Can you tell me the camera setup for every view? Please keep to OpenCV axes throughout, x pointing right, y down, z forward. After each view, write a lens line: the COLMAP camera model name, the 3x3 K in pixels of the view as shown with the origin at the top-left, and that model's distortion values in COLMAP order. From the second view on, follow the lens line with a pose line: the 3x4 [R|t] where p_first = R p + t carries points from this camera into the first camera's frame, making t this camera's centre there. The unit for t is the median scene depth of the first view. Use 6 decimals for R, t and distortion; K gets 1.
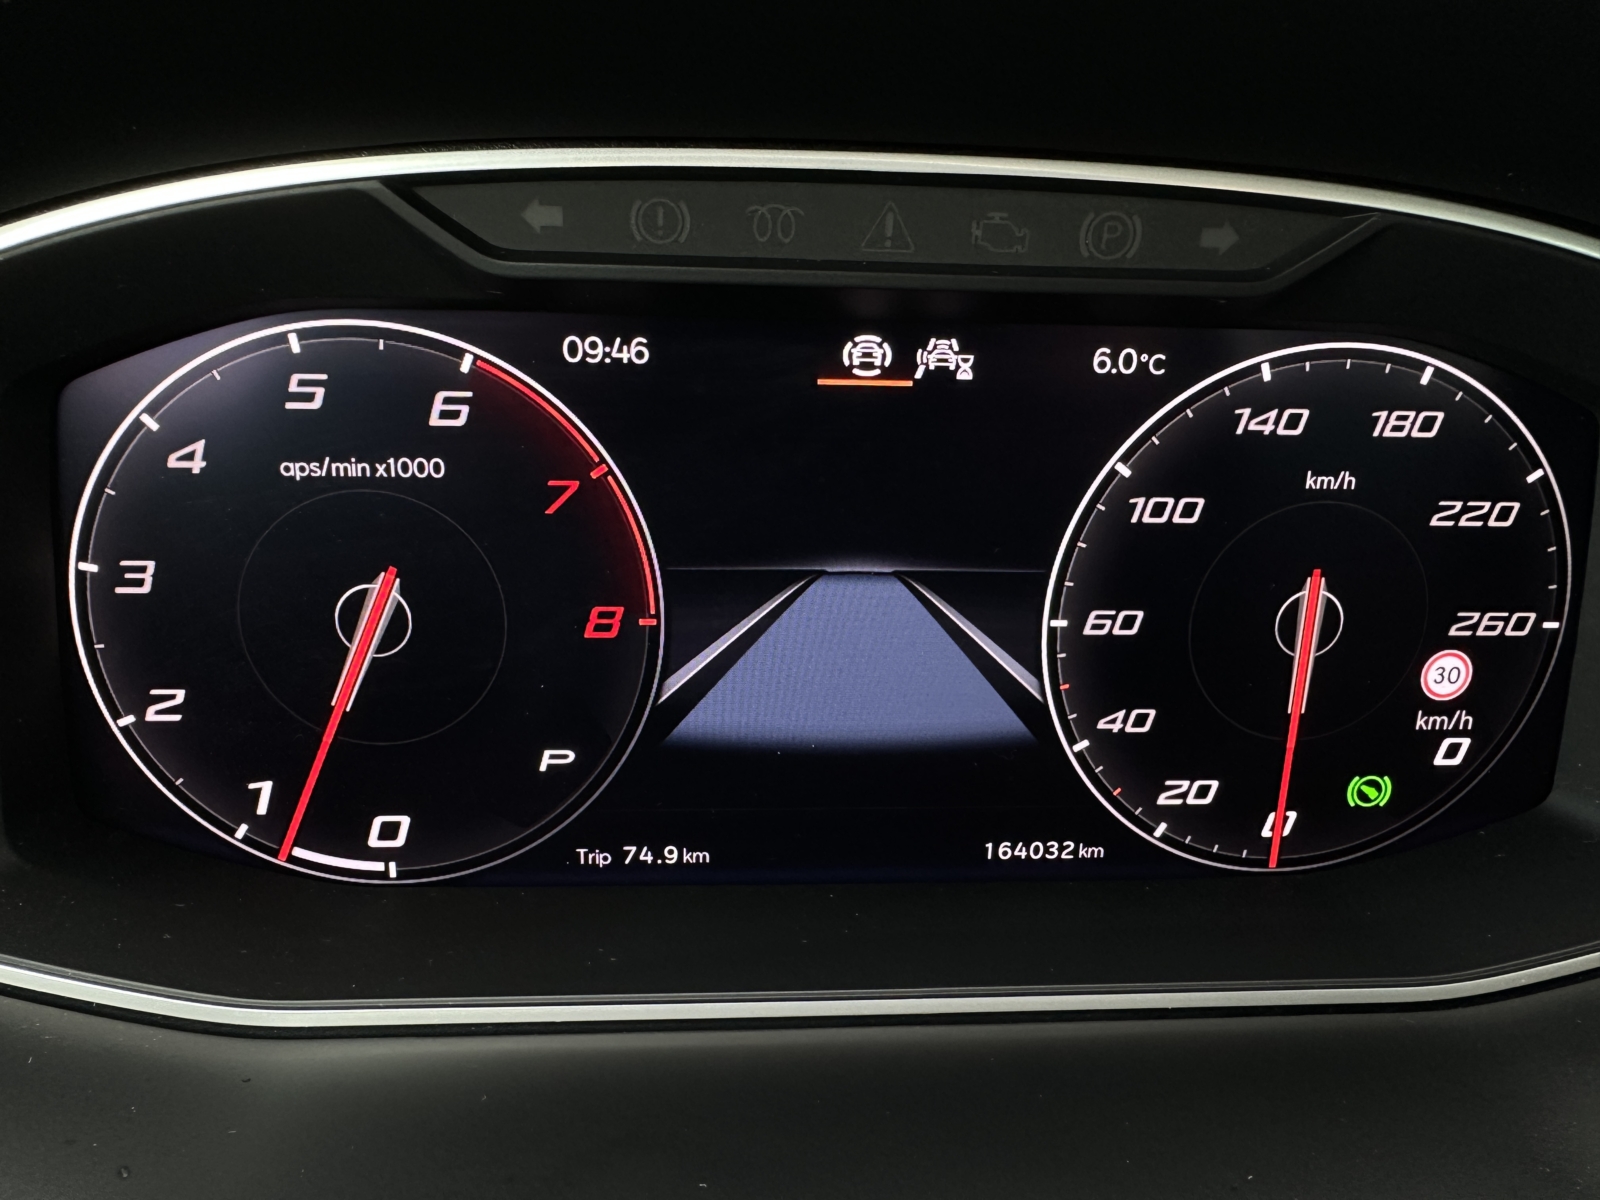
lens RADIAL K [[1110.4, 0, 793.0], [0, 1110.4, 603.9], [0, 0, 1]] dist [-0.010888, -0.003020]
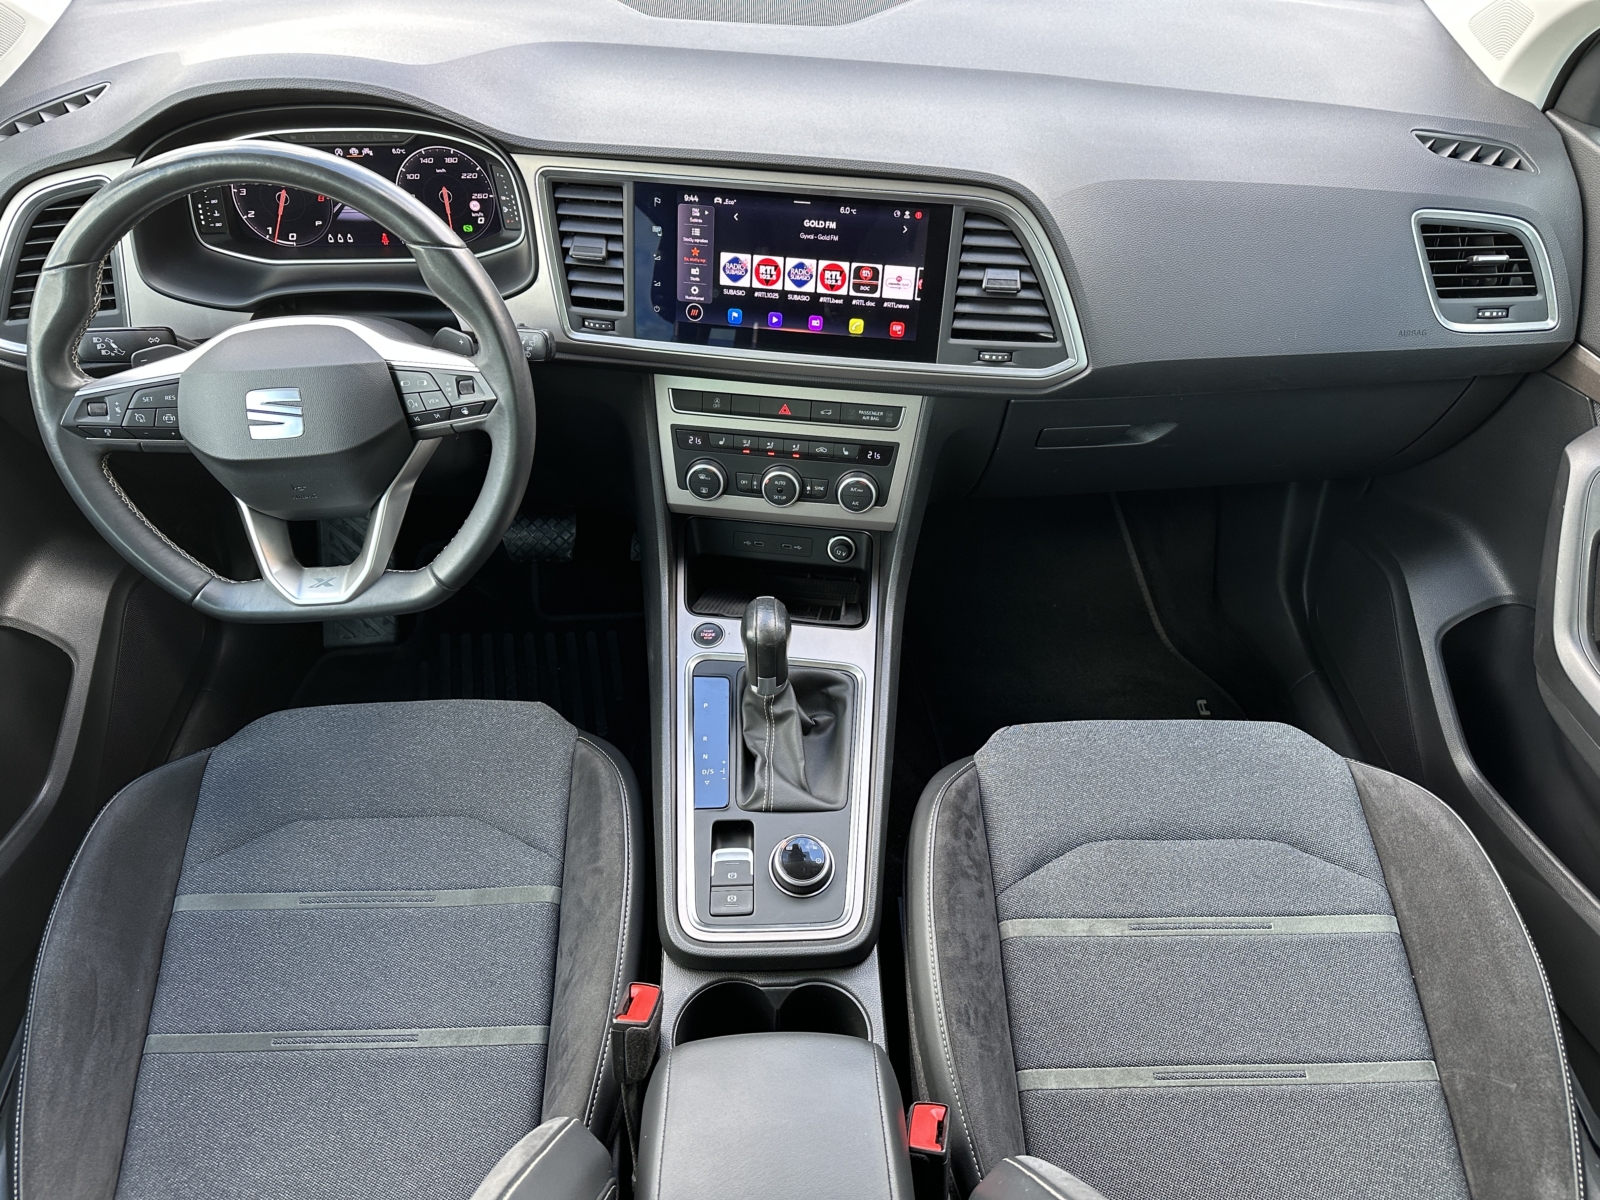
lens RADIAL K [[1110.4, 0, 799.1], [0, 1110.4, 572.7], [0, 0, 1]] dist [-0.010888, -0.003020]
pose [[0.998342, 0.007148, -0.057116, 2.678212], [0.013326, 0.936603, 0.350139, -0.144209], [0.055998, -0.350319, 0.934955, -4.982162]]
